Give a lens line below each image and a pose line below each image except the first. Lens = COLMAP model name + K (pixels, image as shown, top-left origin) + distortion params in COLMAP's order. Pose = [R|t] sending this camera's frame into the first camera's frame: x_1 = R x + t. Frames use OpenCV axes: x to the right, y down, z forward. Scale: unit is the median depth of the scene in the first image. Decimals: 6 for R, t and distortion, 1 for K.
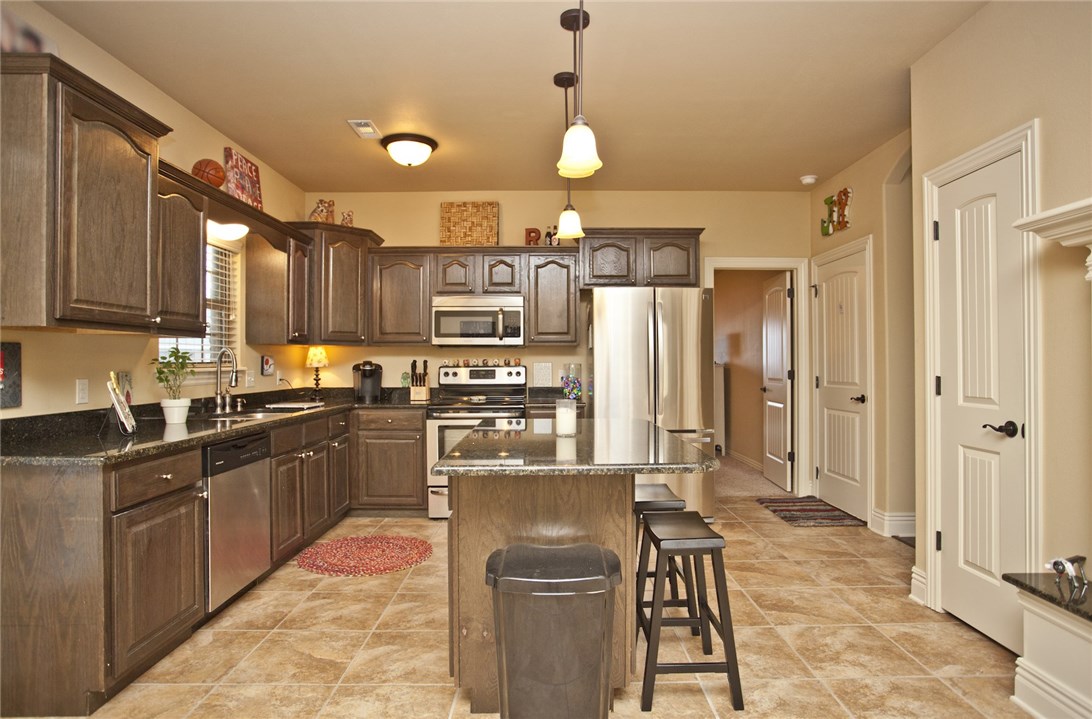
lens RADIAL K [[609.4, 0, 538.0], [0, 609.4, 359.2], [0, 0, 1]] dist [-0.024679, 0.006472]
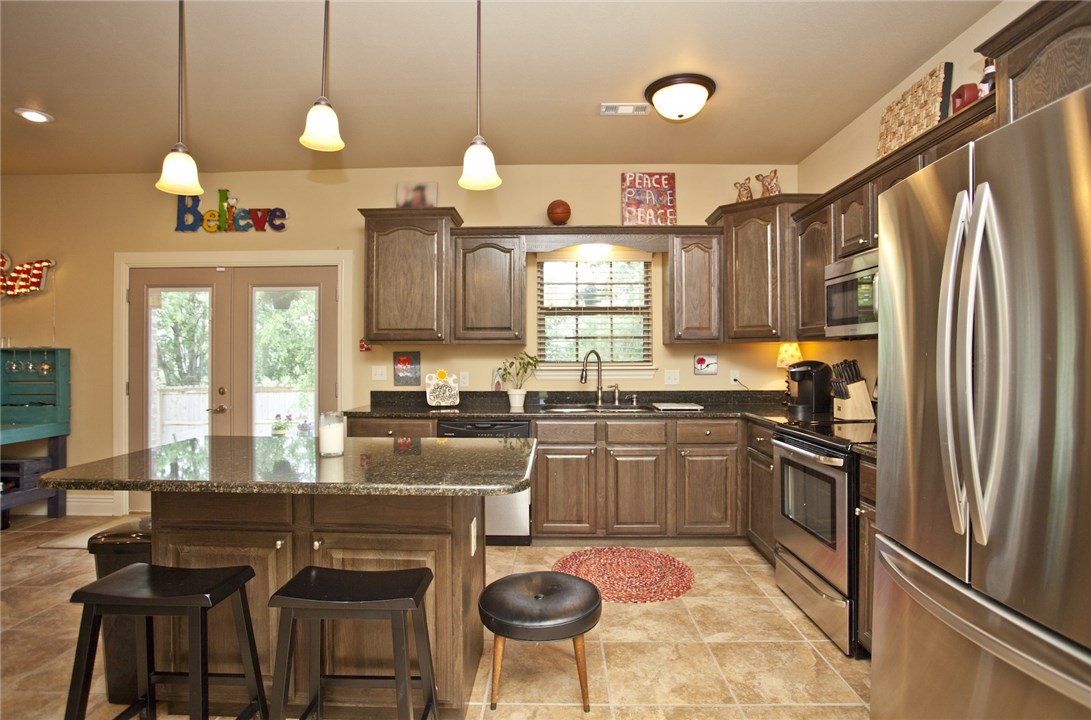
lens RADIAL K [[541.1, 0, 542.4], [0, 541.1, 357.8], [0, 0, 1]] dist [-0.074341, 0.030476]
pose [[-0.018767, 0.003138, -0.999819, 0.588072], [0.006576, 0.999974, 0.003015, -0.007339], [0.999802, -0.006518, -0.018787, 1.007092]]
